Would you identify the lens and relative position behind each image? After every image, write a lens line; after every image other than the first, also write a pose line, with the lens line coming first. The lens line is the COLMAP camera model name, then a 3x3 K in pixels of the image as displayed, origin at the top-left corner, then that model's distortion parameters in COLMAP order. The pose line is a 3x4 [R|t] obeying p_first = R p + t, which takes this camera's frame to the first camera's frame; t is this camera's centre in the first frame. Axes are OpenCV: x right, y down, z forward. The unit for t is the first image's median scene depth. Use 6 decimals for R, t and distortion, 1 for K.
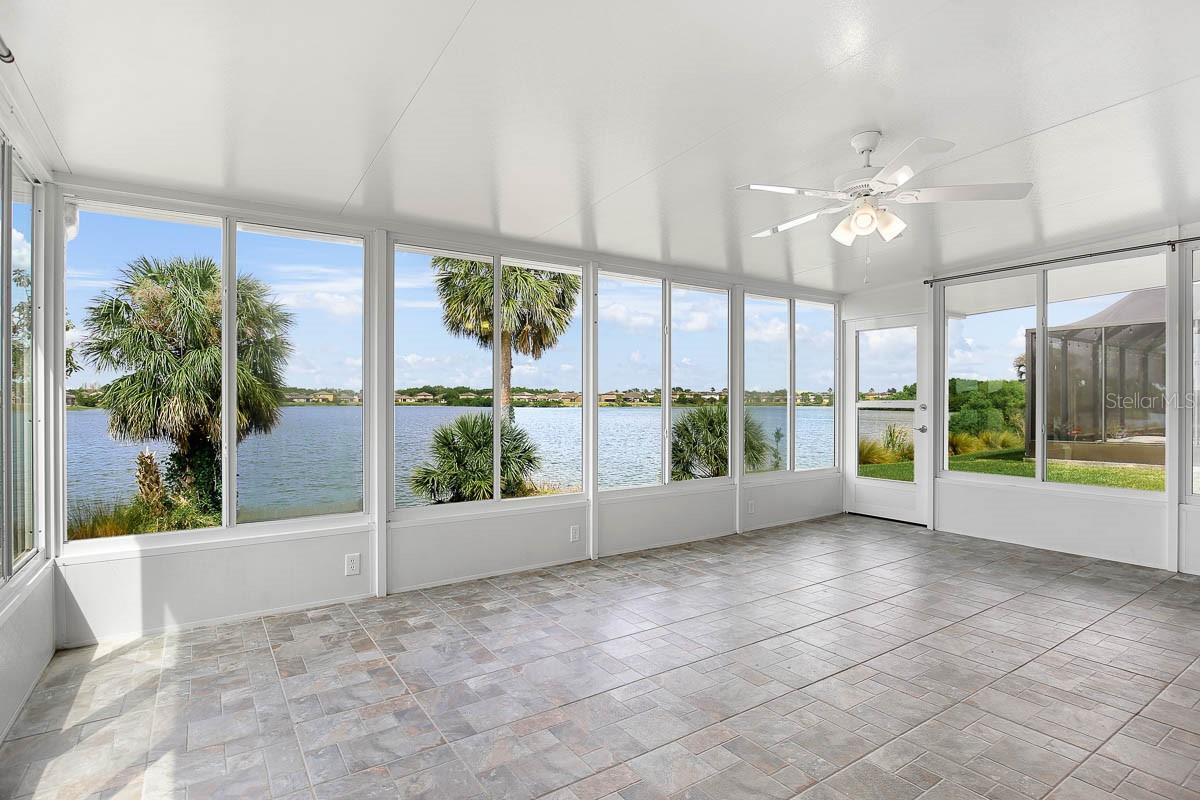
lens RADIAL K [[587.5, 0, 597.4], [0, 587.5, 358.5], [0, 0, 1]] dist [-0.022953, -0.000484]
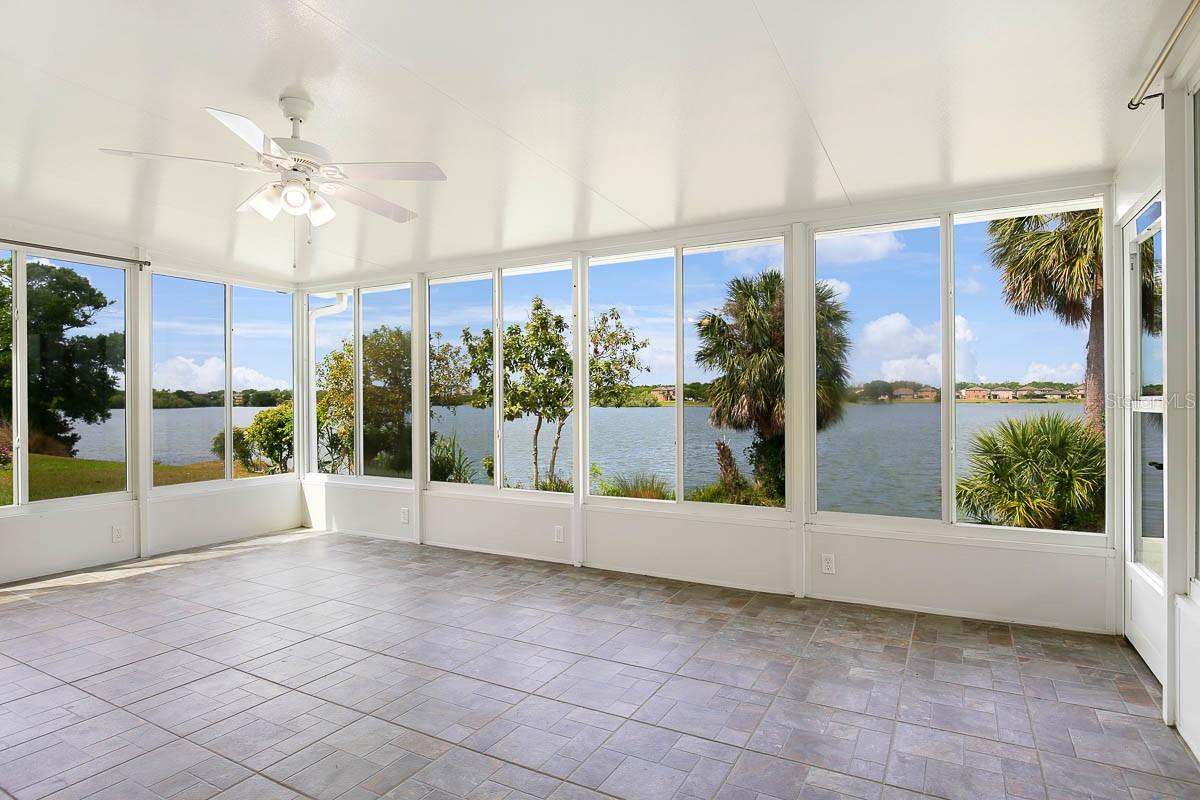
lens RADIAL K [[614.2, 0, 612.1], [0, 614.2, 398.0], [0, 0, 1]] dist [-0.029397, 0.008403]
pose [[0.511198, 0.004287, -0.859452, 0.770055], [0.058611, 0.997486, 0.039837, 0.029604], [0.857462, -0.070738, 0.509661, 0.492197]]
